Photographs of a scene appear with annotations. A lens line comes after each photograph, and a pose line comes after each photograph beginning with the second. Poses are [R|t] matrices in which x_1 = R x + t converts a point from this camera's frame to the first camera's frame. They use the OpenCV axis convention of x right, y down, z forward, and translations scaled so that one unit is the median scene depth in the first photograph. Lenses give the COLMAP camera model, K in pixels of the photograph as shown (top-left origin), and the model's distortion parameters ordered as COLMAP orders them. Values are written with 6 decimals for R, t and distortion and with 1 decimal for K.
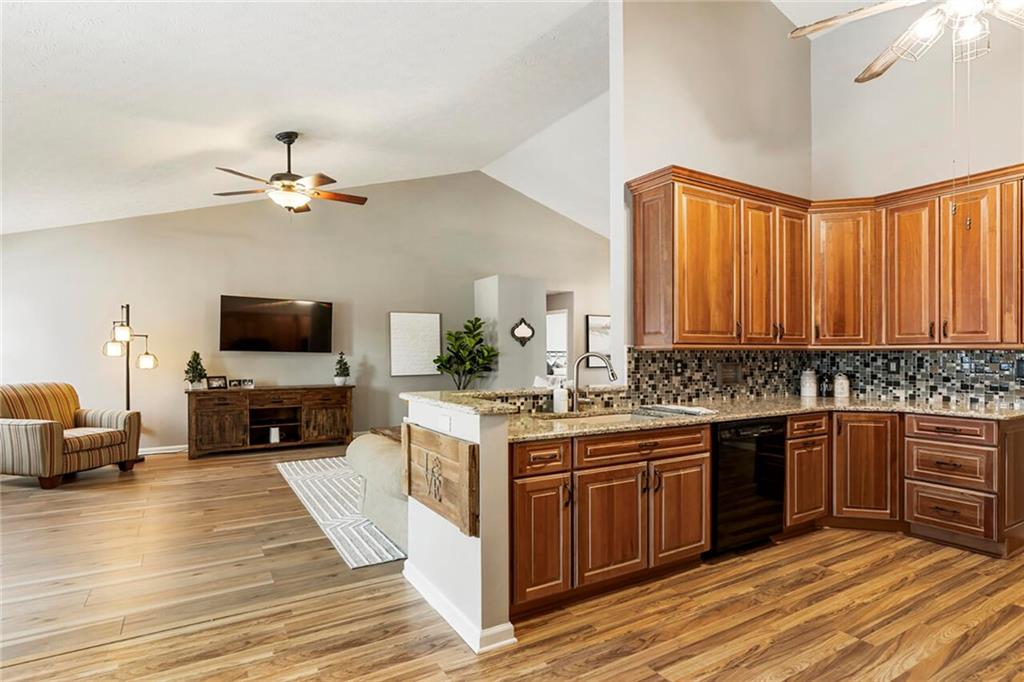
lens RADIAL K [[530.5, 0, 510.2], [0, 530.5, 352.5], [0, 0, 1]] dist [-0.002204, -0.000478]
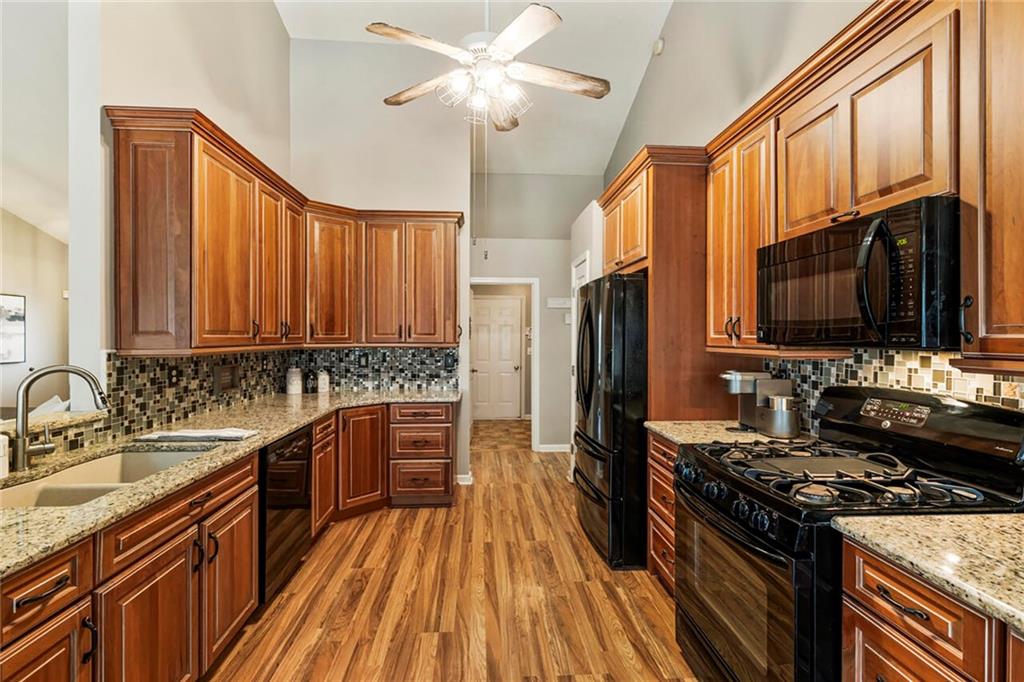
lens RADIAL K [[499.1, 0, 508.8], [0, 499.1, 335.6], [0, 0, 1]] dist [-0.001855, -0.000433]
pose [[0.464136, 0.003253, 0.885758, -0.099403], [-0.001507, 0.999995, -0.002883, -0.030365], [-0.885763, 0.000003, 0.464138, 0.256612]]
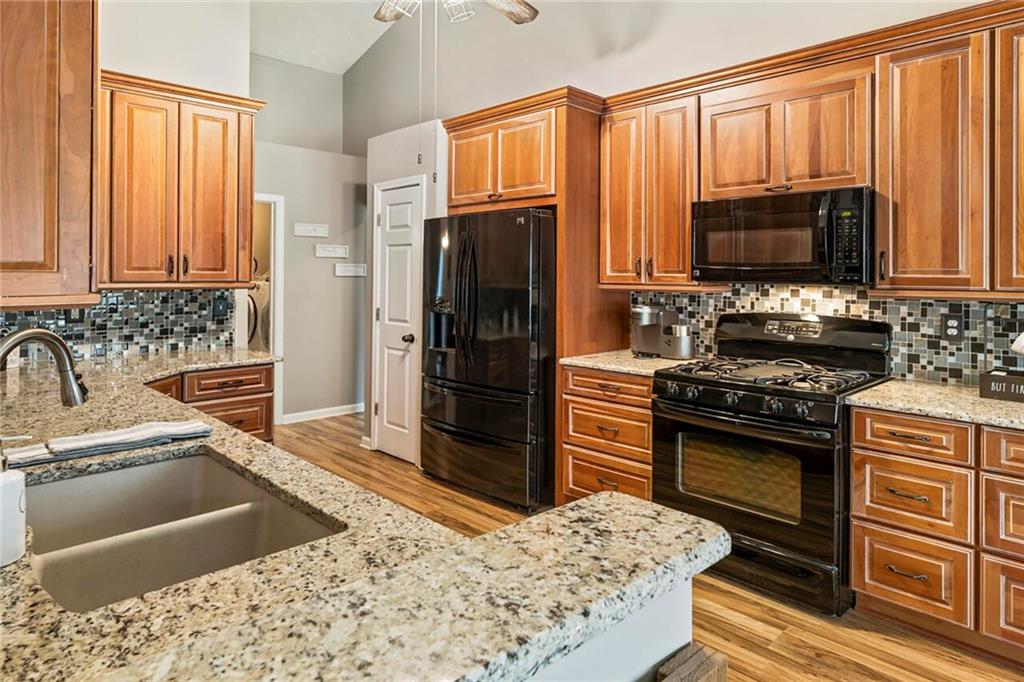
lens RADIAL K [[624.7, 0, 510.9], [0, 624.7, 268.6], [0, 0, 1]] dist [0.004199, 0.000498]
pose [[-0.225059, 0.007800, 0.974314, -0.248313], [-0.004893, 0.999946, -0.009135, -0.031073], [-0.974333, -0.006823, -0.225009, 0.723208]]
